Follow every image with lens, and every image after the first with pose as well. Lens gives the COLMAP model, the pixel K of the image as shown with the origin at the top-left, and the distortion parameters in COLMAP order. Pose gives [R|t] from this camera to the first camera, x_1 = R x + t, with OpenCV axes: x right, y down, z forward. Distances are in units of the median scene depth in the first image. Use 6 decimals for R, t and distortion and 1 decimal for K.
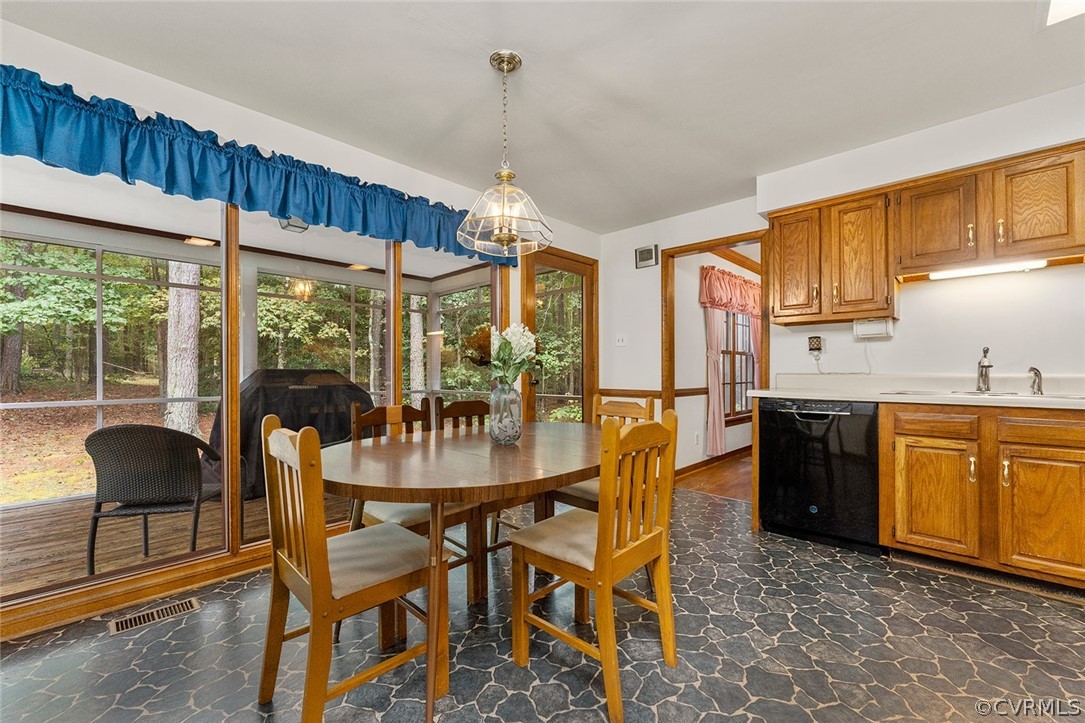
lens RADIAL K [[444.1, 0, 541.0], [0, 444.1, 364.2], [0, 0, 1]] dist [-0.003076, -0.000235]
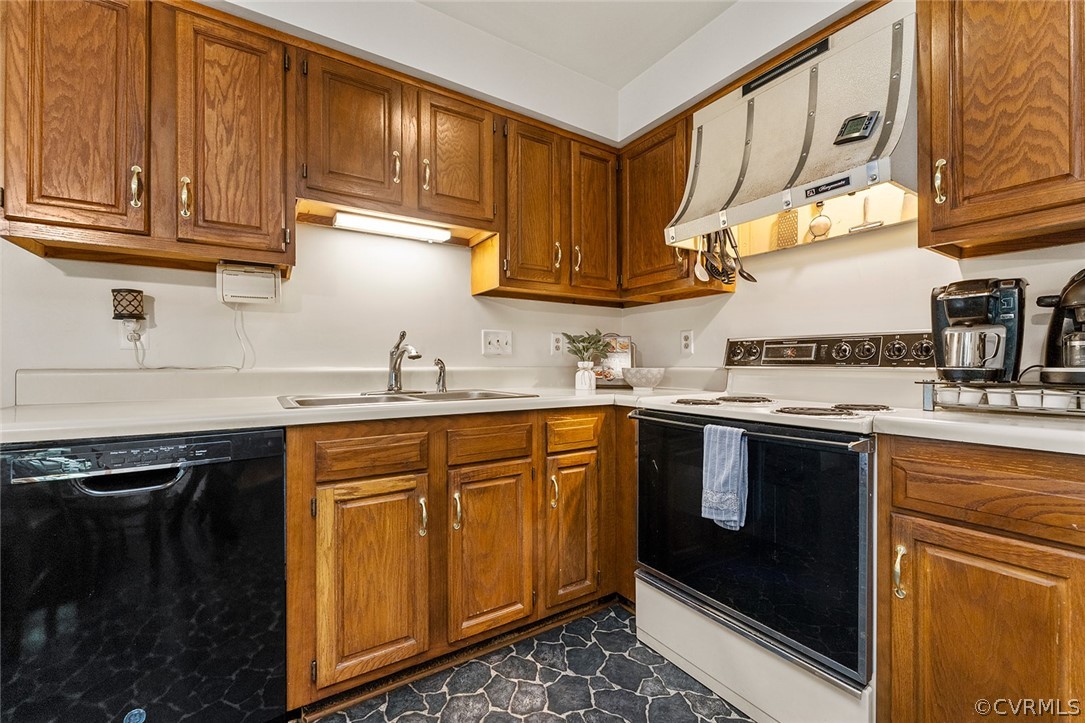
lens RADIAL K [[444.1, 0, 541.0], [0, 444.1, 364.2], [0, 0, 1]] dist [-0.003076, -0.000235]
pose [[0.233411, -0.001506, 0.972377, 0.320301], [-0.014022, 0.999890, 0.004915, 0.009159], [-0.972277, -0.014782, 0.233364, 0.564892]]
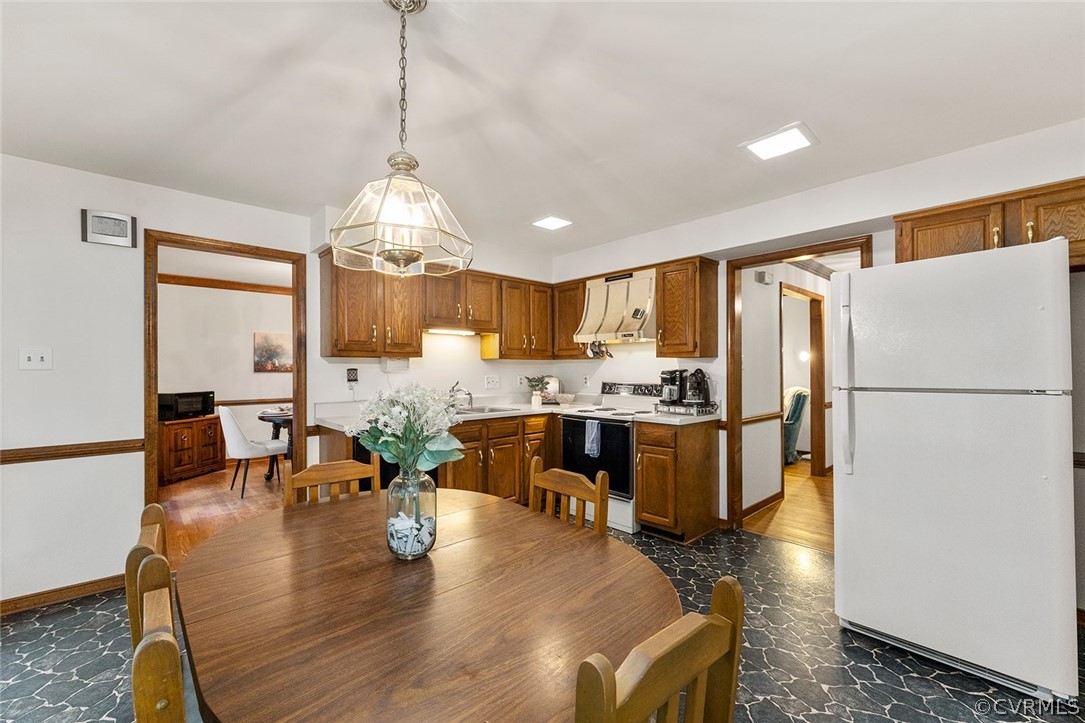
lens RADIAL K [[444.1, 0, 541.0], [0, 444.1, 364.2], [0, 0, 1]] dist [-0.003076, -0.000235]
pose [[0.068426, 0.008497, 0.997620, -0.543997], [-0.012029, 0.999898, -0.007692, -0.084175], [-0.997584, -0.011474, 0.068521, 0.548320]]
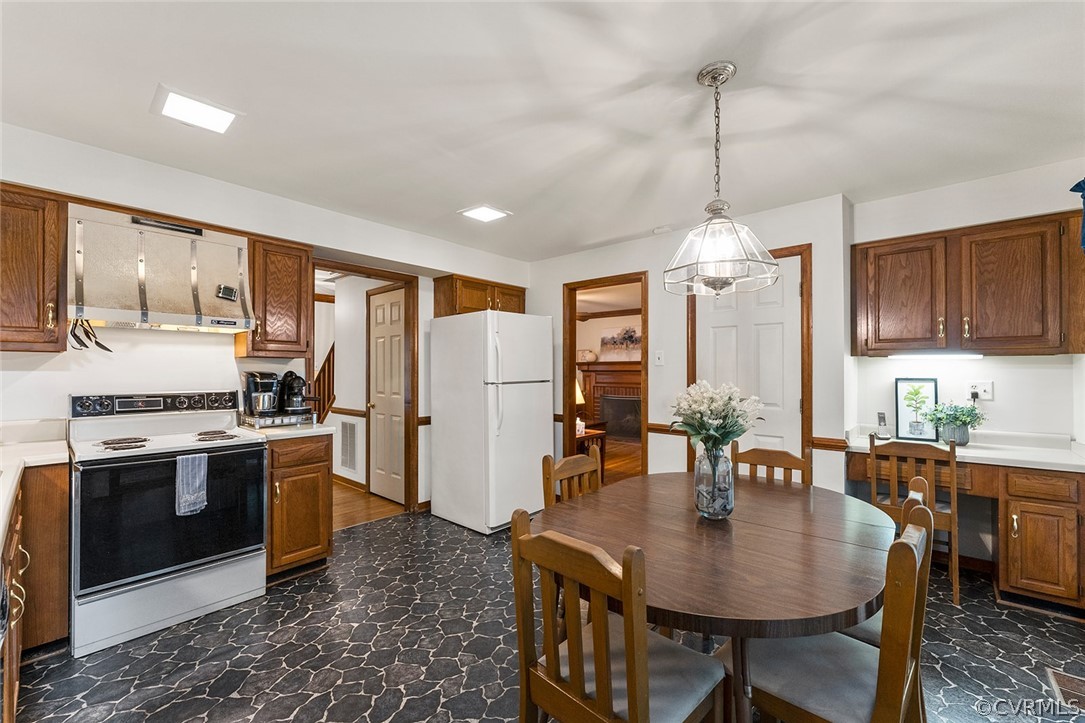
lens RADIAL K [[439.1, 0, 539.7], [0, 439.1, 368.5], [0, 0, 1]] dist [-0.001726, -0.000181]
pose [[-0.999444, -0.003889, -0.033106, 0.215834], [-0.003232, 0.999797, -0.019886, -0.072504], [0.033177, -0.019768, -0.999254, 1.348763]]
